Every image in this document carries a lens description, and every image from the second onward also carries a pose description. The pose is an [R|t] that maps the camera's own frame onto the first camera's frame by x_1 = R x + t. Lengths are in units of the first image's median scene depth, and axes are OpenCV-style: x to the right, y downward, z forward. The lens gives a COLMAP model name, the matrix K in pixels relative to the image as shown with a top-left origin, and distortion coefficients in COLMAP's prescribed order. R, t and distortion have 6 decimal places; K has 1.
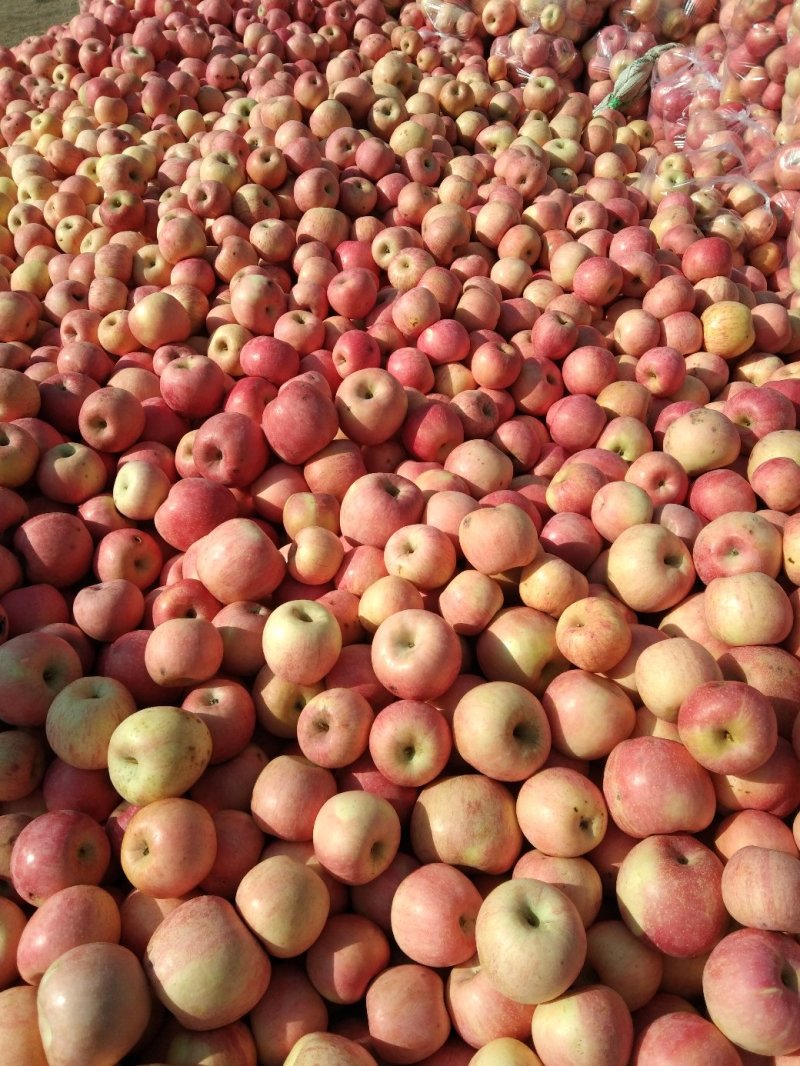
lens RADIAL K [[839.9, 0, 400.0], [0, 839.9, 533.0], [0, 0, 1]] dist [0.015809, -0.034193]
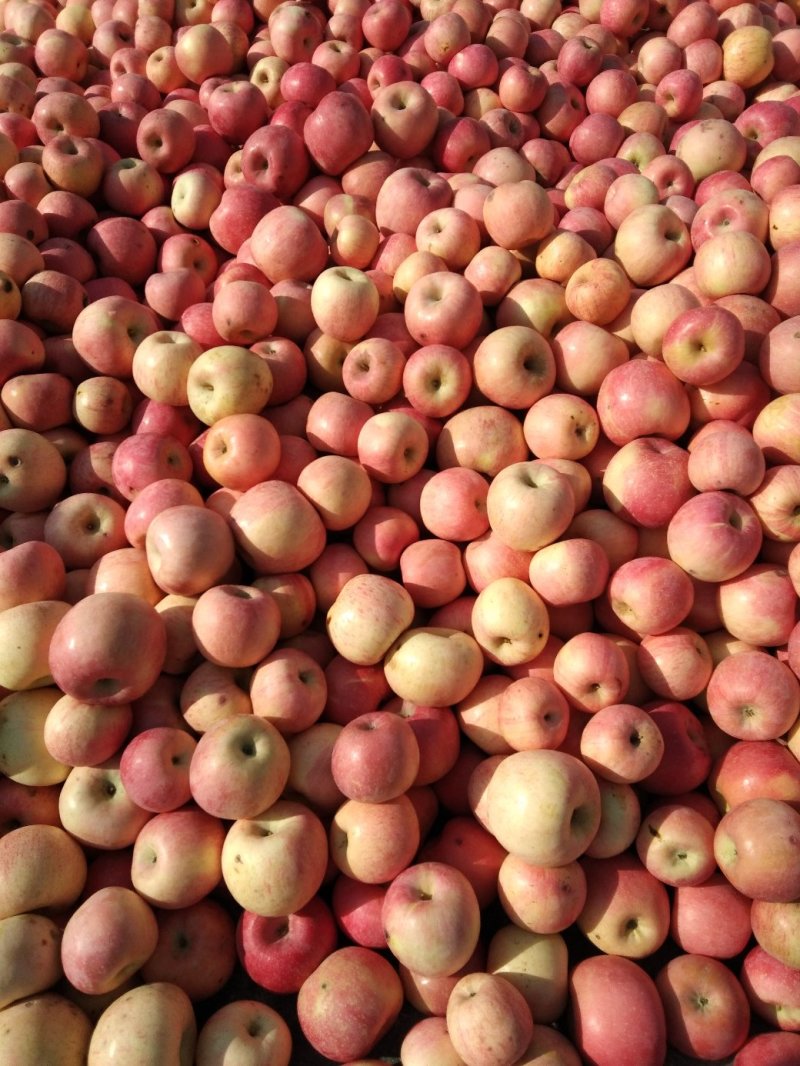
lens RADIAL K [[841.8, 0, 400.0], [0, 841.8, 533.0], [0, 0, 1]] dist [0.082927, -0.151857]
pose [[0.999406, 0.008213, -0.033472, 0.000959], [-0.002769, 0.987190, 0.159525, 0.189346], [0.034353, -0.159337, 0.986626, -0.154495]]
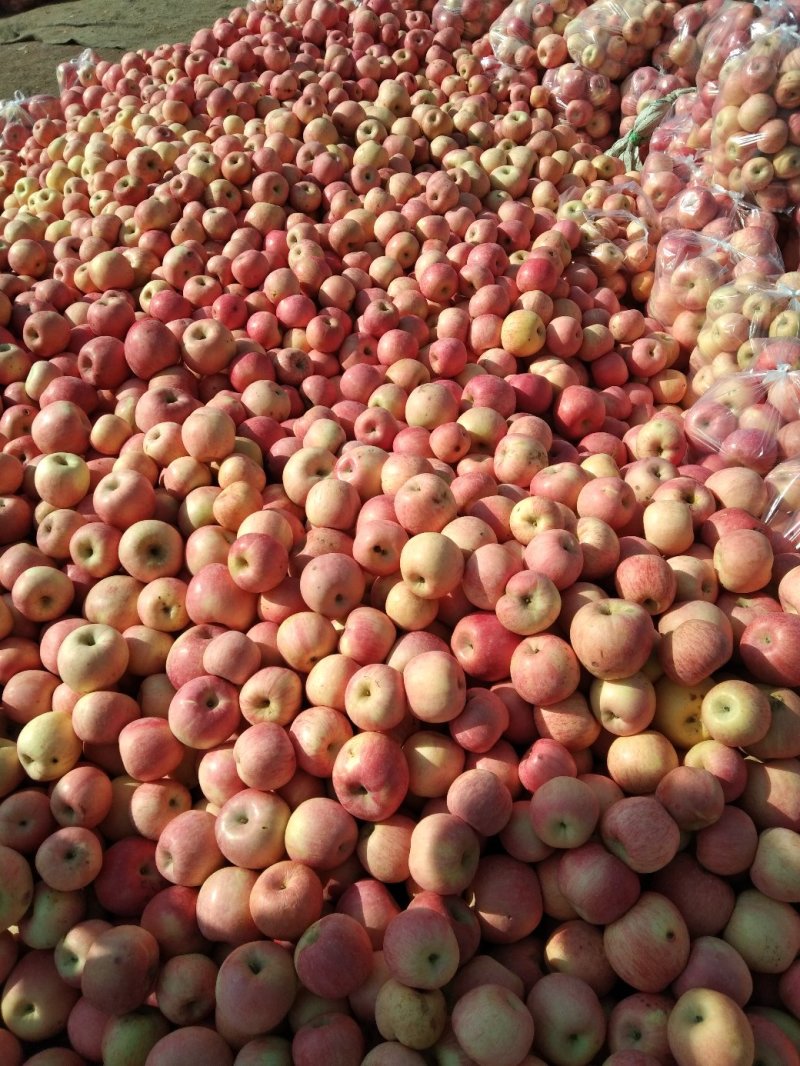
lens RADIAL K [[892.4, 0, 400.0], [0, 892.4, 533.0], [0, 0, 1]] dist [-0.007149, -0.014078]
pose [[0.958005, 0.182578, -0.221116, 0.614343], [-0.186456, 0.982457, 0.003390, 0.078689], [0.217856, 0.037981, 0.975242, -0.316539]]
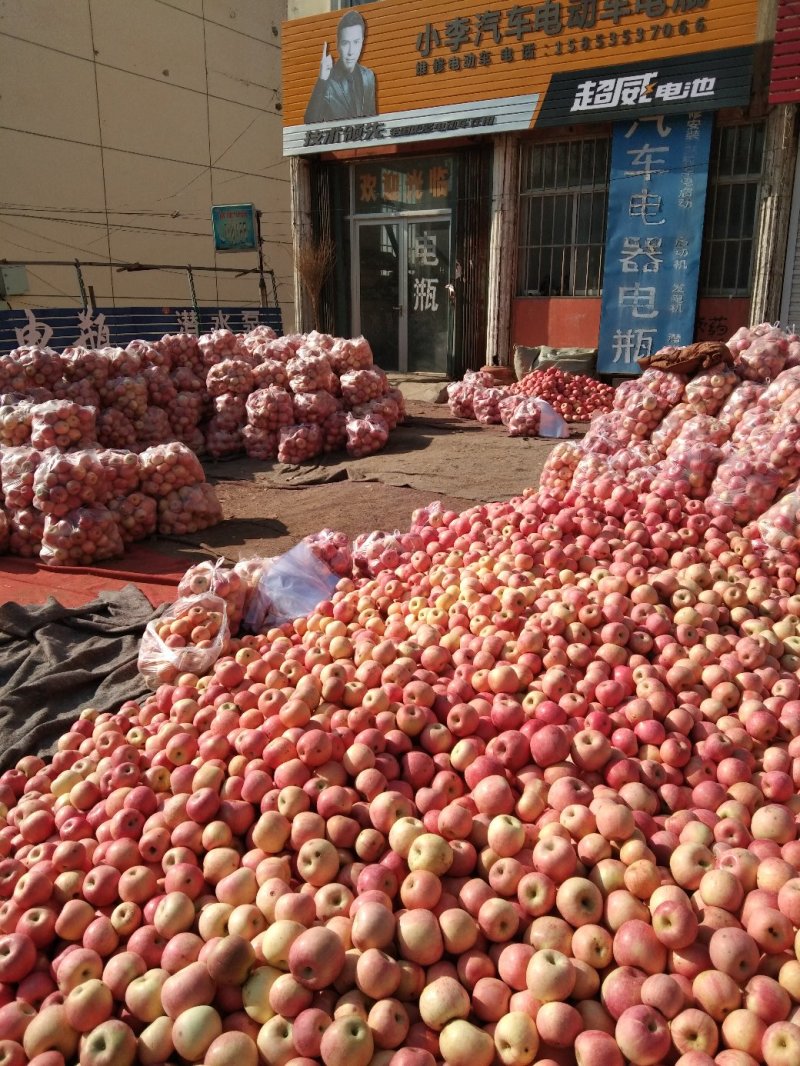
lens RADIAL K [[865.8, 0, 387.4], [0, 865.8, 528.2], [0, 0, 1]] dist [0.104621, -0.185475]
pose [[0.862983, 0.165644, -0.477307, 0.408046], [-0.354005, 0.872289, -0.337331, 0.225865], [0.360473, 0.460080, 0.811409, -0.935690]]
